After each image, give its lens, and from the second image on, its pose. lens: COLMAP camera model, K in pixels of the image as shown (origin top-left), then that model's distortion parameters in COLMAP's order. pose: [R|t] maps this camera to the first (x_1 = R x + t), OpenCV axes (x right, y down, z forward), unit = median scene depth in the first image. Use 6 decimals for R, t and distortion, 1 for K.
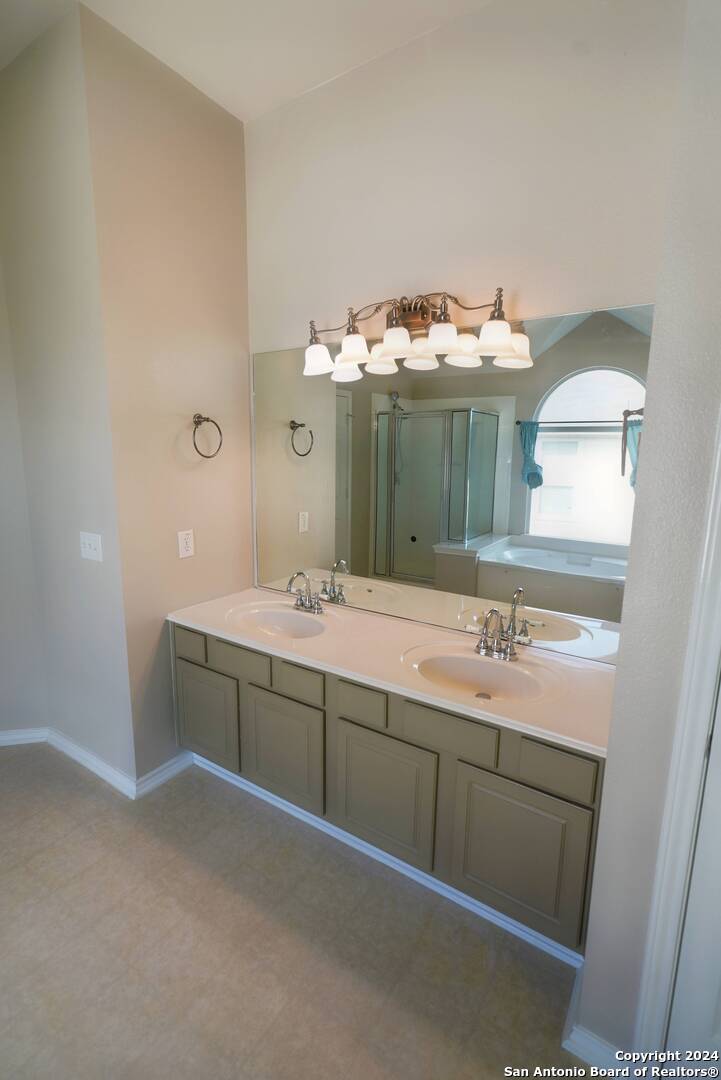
lens RADIAL K [[540.7, 0, 360.5], [0, 540.7, 538.5], [0, 0, 1]] dist [-0.001962, 0.018027]
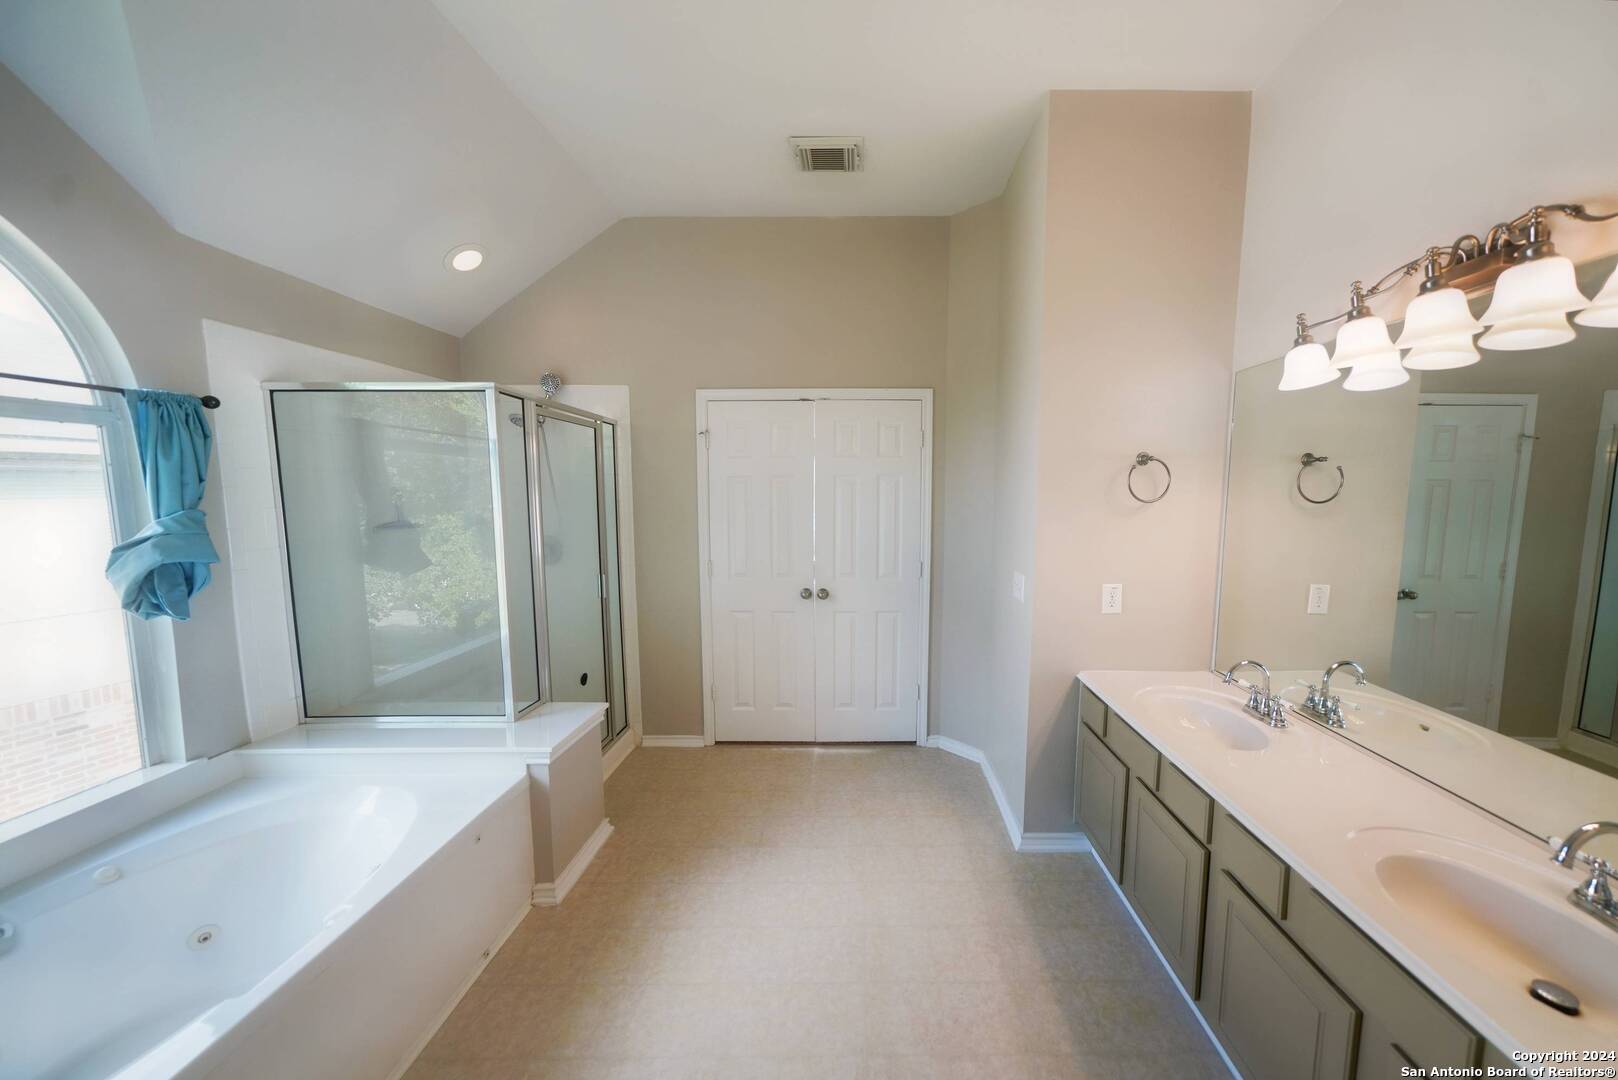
lens RADIAL K [[577.8, 0, 813.1], [0, 577.8, 546.1], [0, 0, 1]] dist [-0.000030, -0.000084]
pose [[0.512510, 0.075383, -0.855366, 0.232879], [-0.145348, 0.989381, 0.000106, -0.004089], [0.846291, 0.124271, 0.518024, 0.087249]]
